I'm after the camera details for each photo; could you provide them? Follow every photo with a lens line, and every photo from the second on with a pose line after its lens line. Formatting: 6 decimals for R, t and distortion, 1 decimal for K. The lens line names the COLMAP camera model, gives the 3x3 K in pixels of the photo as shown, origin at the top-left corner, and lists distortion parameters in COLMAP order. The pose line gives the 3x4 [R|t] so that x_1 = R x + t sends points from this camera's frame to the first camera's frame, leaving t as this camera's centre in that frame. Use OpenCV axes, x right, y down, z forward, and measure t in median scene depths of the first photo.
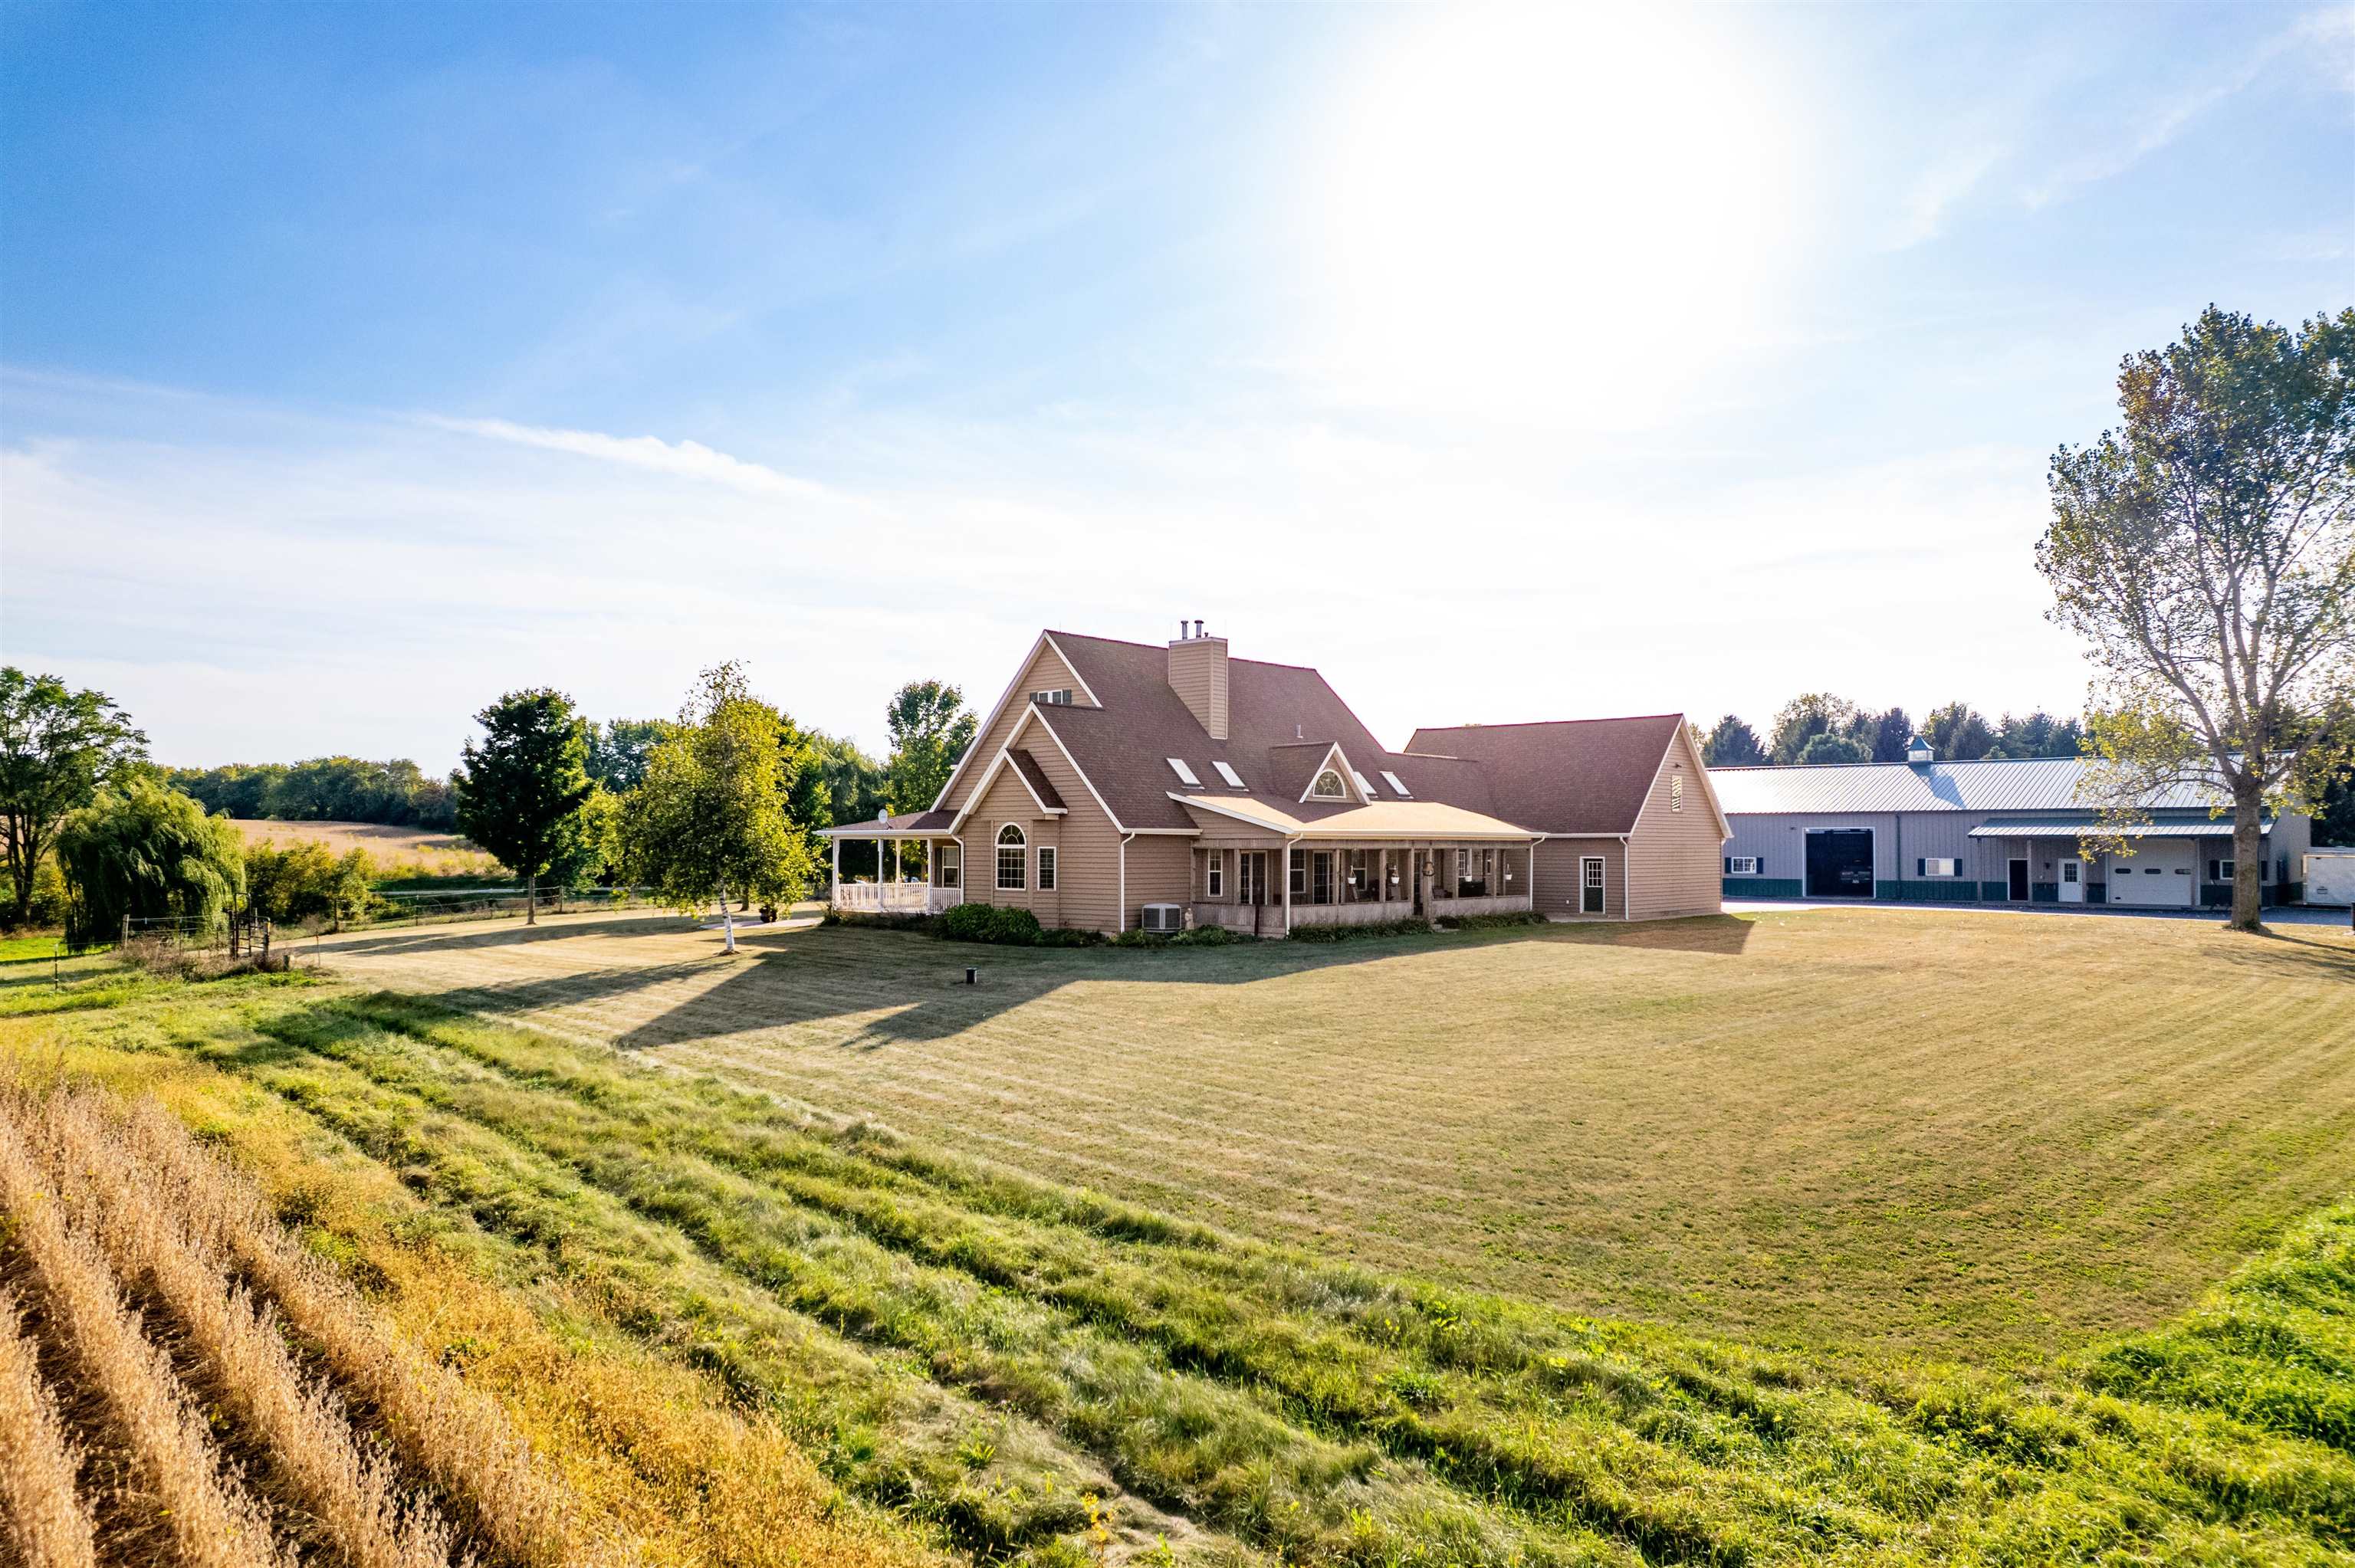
lens RADIAL K [[1520.8, 0, 1187.8], [0, 1520.8, 828.5], [0, 0, 1]] dist [-0.061382, 0.062001]
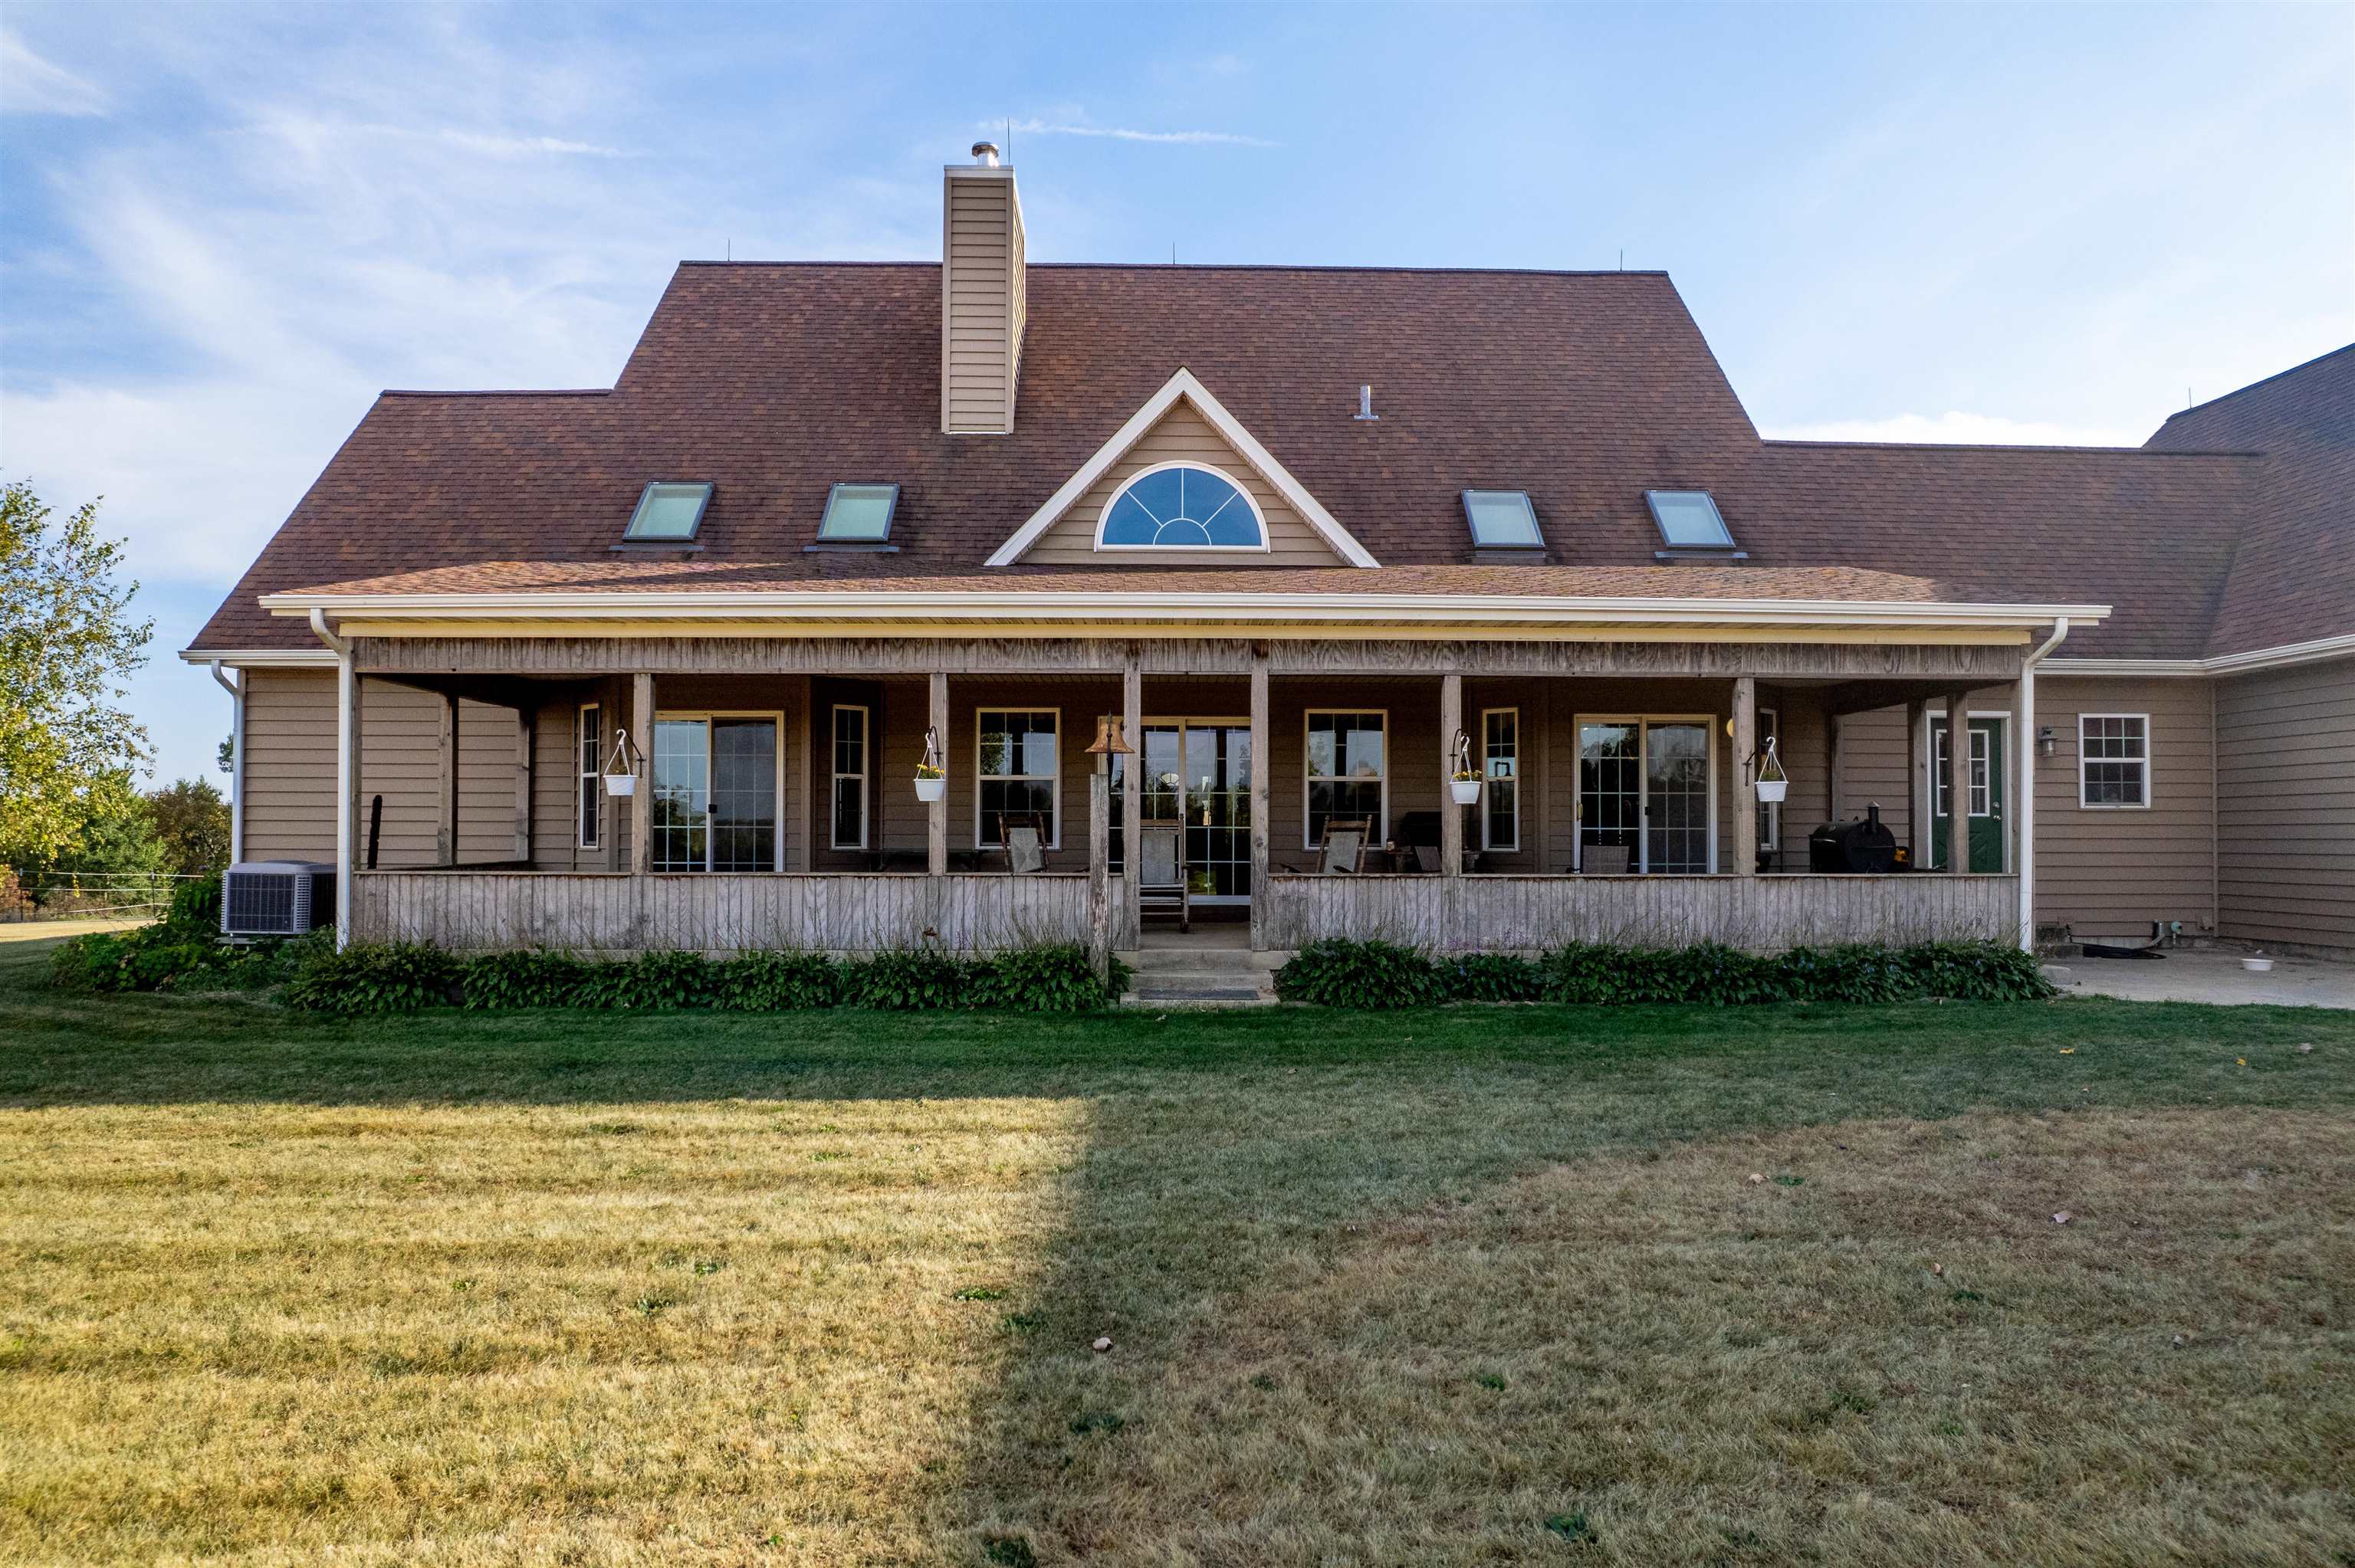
lens RADIAL K [[1520.8, 0, 1187.8], [0, 1520.8, 828.5], [0, 0, 1]] dist [-0.061382, 0.062001]
pose [[0.685641, -0.004239, -0.727928, 0.343006], [0.007642, 0.999970, 0.001375, 0.039358], [0.727900, -0.006506, 0.685652, 0.834194]]
